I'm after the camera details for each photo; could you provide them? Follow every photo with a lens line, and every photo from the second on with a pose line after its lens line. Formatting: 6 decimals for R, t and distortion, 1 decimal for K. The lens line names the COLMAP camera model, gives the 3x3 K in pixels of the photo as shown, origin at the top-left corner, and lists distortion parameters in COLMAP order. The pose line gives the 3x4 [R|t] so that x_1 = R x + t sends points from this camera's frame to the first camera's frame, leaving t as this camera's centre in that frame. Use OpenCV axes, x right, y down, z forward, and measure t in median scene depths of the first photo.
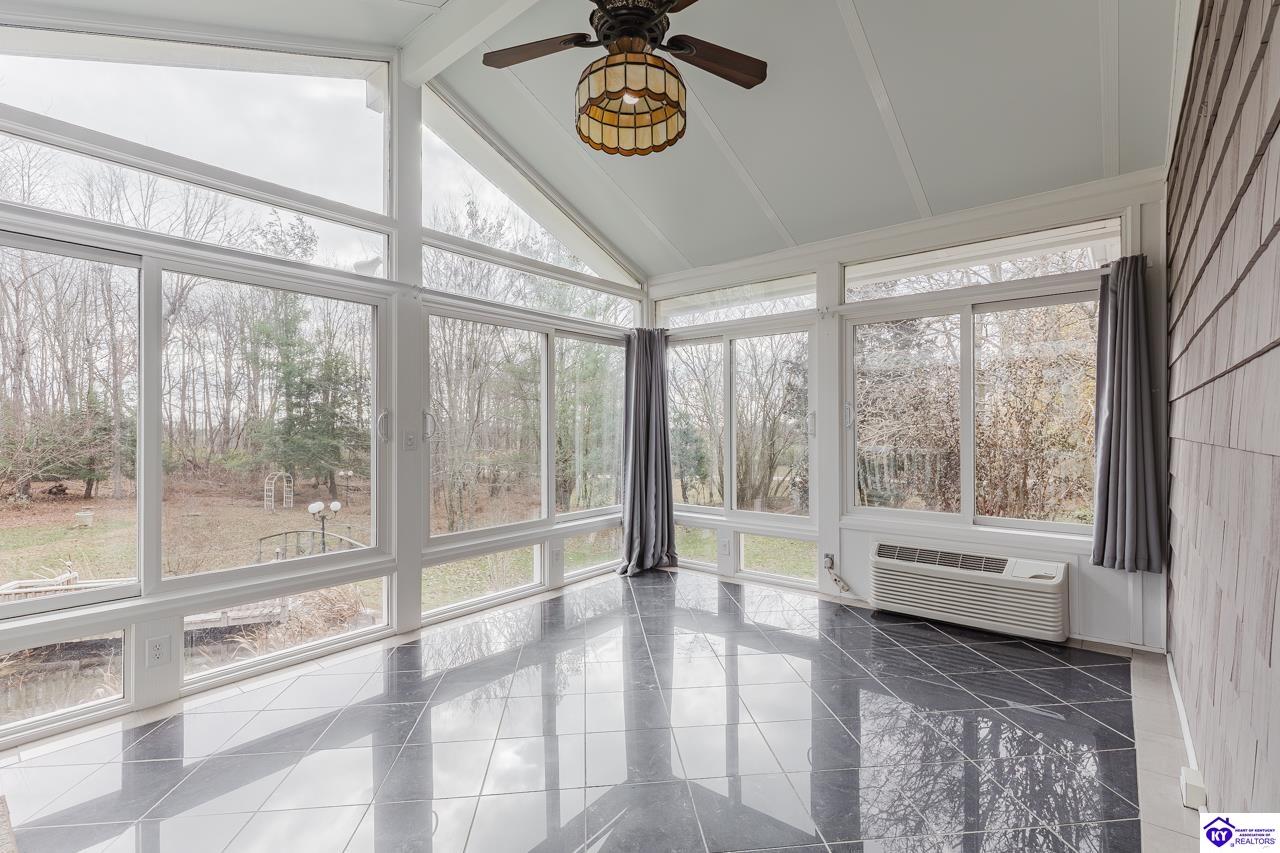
lens RADIAL K [[571.8, 0, 640.0], [0, 571.8, 426.5], [0, 0, 1]] dist [-0.000785, -0.000238]
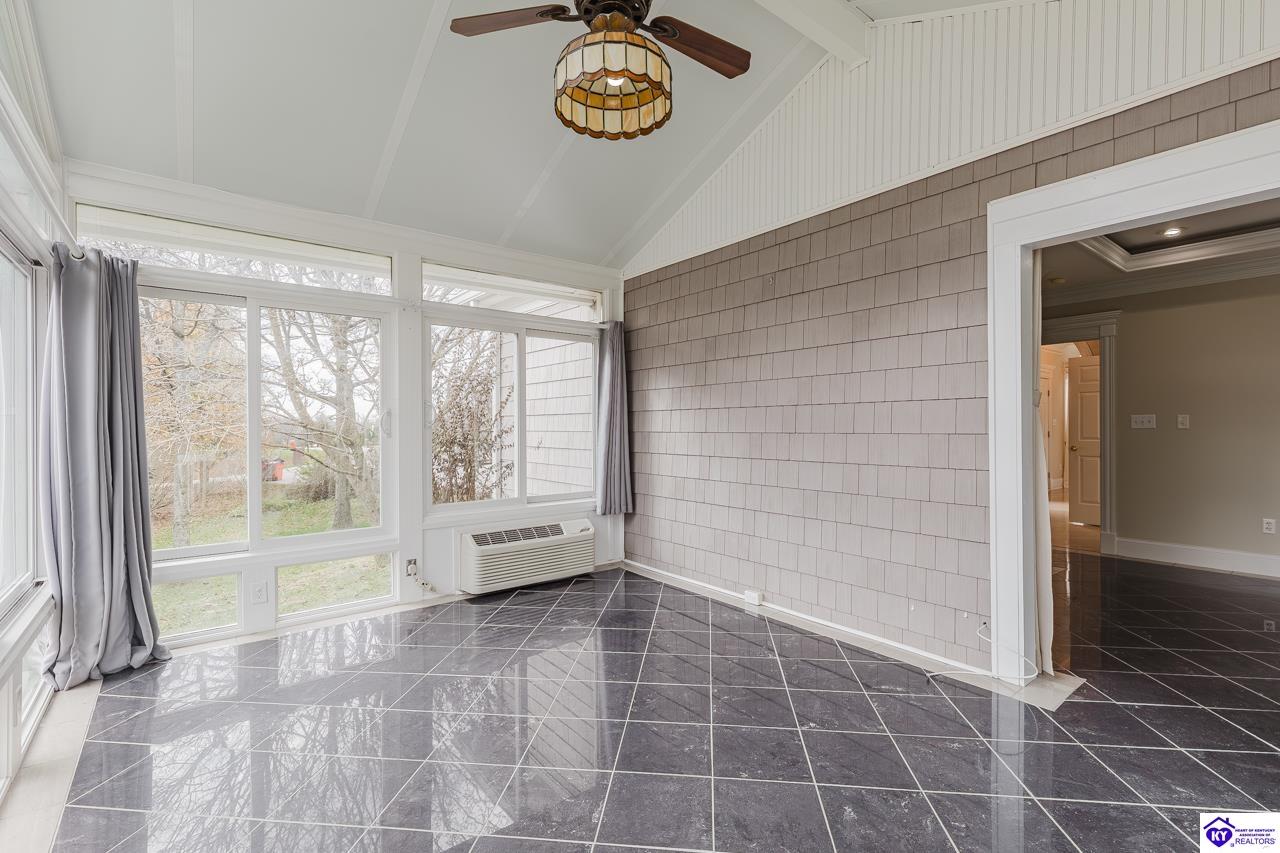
lens RADIAL K [[590.0, 0, 639.4], [0, 590.0, 431.3], [0, 0, 1]] dist [0.024747, -0.000282]
pose [[0.207706, -0.003645, 0.978185, -0.623667], [0.004505, 0.999986, 0.002770, 0.009131], [-0.978181, 0.003831, 0.207719, 0.478896]]
